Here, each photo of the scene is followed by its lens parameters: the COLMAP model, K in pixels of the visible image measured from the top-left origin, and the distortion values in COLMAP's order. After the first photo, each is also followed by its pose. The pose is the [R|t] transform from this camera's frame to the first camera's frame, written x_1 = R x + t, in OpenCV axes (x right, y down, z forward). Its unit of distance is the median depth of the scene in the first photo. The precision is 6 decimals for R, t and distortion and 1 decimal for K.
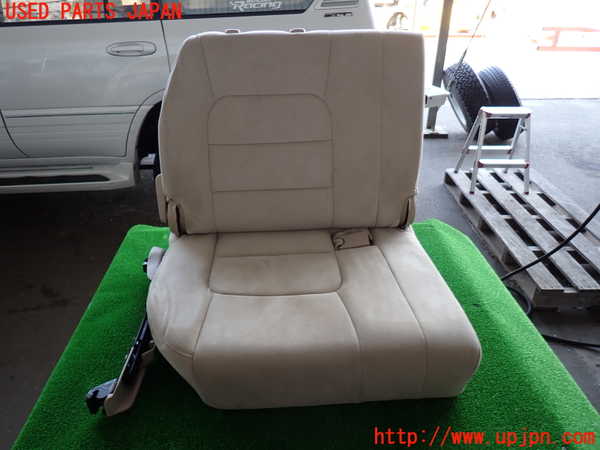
lens RADIAL K [[442.4, 0, 303.8], [0, 442.4, 223.7], [0, 0, 1]] dist [0.001551, -0.011412]
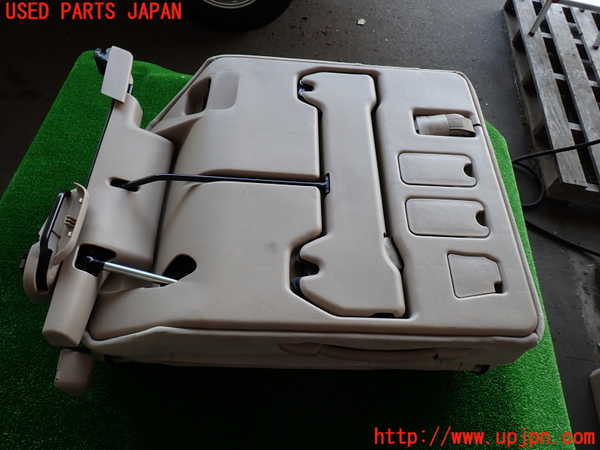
lens RADIAL K [[442.4, 0, 303.8], [0, 442.4, 223.7], [0, 0, 1]] dist [0.001551, -0.011412]
pose [[0.983119, 0.181045, 0.026458, 0.012407], [-0.172841, 0.871502, 0.458923, -0.089690], [0.060027, -0.455749, 0.888082, 0.123816]]
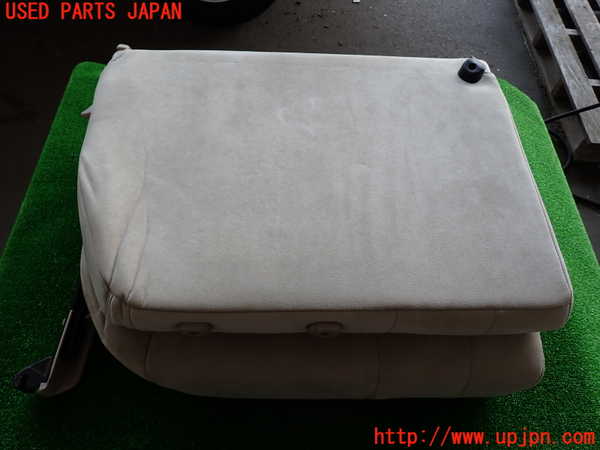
lens RADIAL K [[442.9, 0, 300.0], [0, 442.9, 225.0], [0, 0, 1]] dist [-0.009837, -0.001680]
pose [[0.997378, 0.072370, -0.000319, -0.004863], [-0.063136, 0.872257, 0.484956, -0.080441], [0.035375, -0.483664, 0.874538, 0.153759]]
